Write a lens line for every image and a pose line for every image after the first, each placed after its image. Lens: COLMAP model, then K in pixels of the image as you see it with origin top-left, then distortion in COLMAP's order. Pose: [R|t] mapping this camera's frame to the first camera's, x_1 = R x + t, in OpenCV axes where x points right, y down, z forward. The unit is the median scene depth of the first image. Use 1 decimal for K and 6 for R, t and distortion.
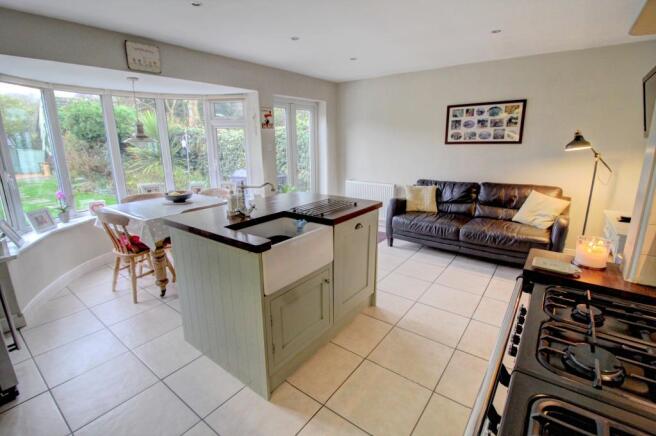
lens RADIAL K [[305.3, 0, 328.6], [0, 305.3, 216.3], [0, 0, 1]] dist [-0.001935, -0.010244]
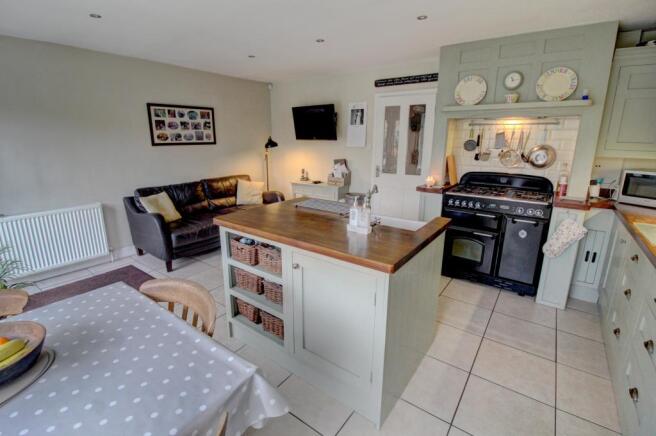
lens RADIAL K [[305.3, 0, 323.7], [0, 305.3, 212.4], [0, 0, 1]] dist [-0.001935, -0.010244]
pose [[-0.013743, -0.229767, 0.973149, -0.569437], [0.236469, 0.944886, 0.226433, -0.140242], [-0.971542, 0.233232, 0.041347, 0.538779]]
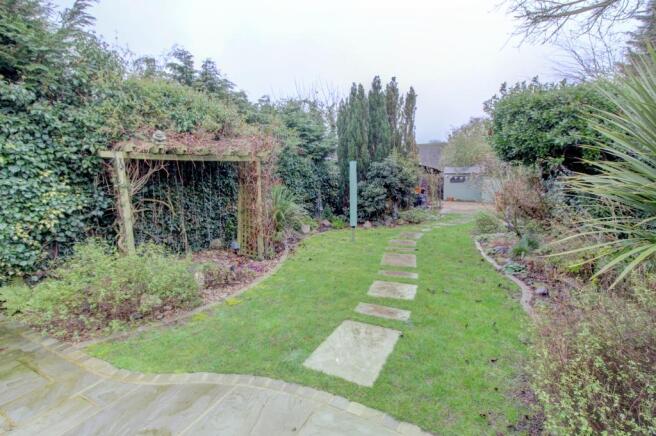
lens RADIAL K [[305.3, 0, 329.3], [0, 305.3, 214.3], [0, 0, 1]] dist [-0.001935, -0.010244]
pose [[0.215607, 0.127978, -0.968057, -0.875981], [-0.228184, 0.970530, 0.077484, -0.331594], [0.949445, 0.204189, 0.238456, 1.503079]]
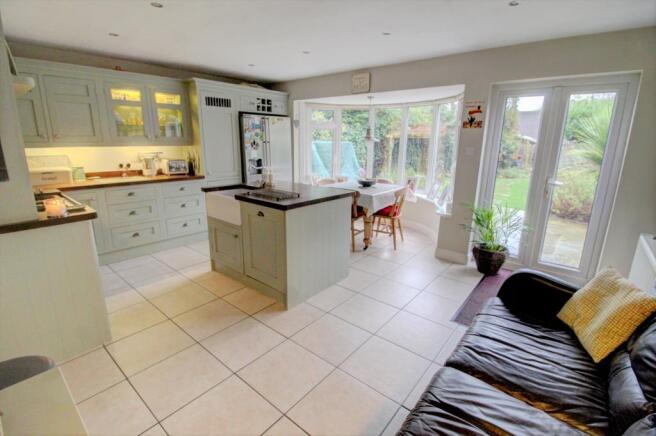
lens RADIAL K [[305.3, 0, 325.8], [0, 305.3, 214.8], [0, 0, 1]] dist [-0.001935, -0.010244]
pose [[-0.051313, 0.246247, -0.967848, 0.673677], [-0.252825, 0.934352, 0.251129, -0.177841], [0.966150, 0.257582, 0.014313, 0.674734]]
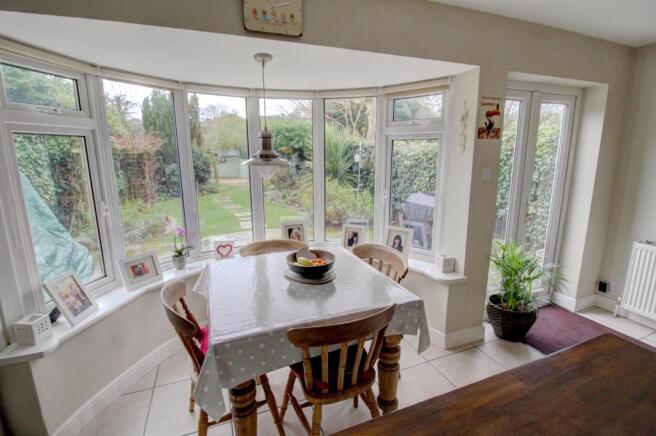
lens RADIAL K [[305.3, 0, 327.5], [0, 305.3, 215.7], [0, 0, 1]] dist [-0.001935, -0.010244]
pose [[0.851959, 0.107193, -0.512519, -0.154371], [-0.127249, 0.991862, -0.004078, -0.122401], [0.507911, 0.068692, 0.858666, 0.431219]]
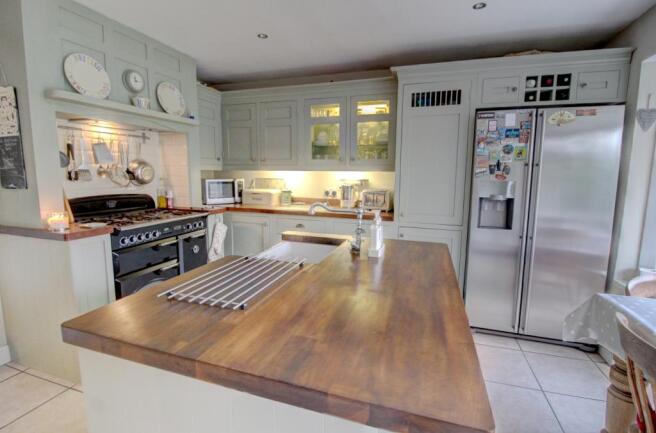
lens RADIAL K [[305.3, 0, 329.5], [0, 305.3, 212.6], [0, 0, 1]] dist [-0.001935, -0.010244]
pose [[-0.942281, 0.040984, -0.332305, 0.012709], [-0.084396, 0.931362, 0.354179, -0.168417], [0.324011, 0.361781, -0.874146, 0.787677]]
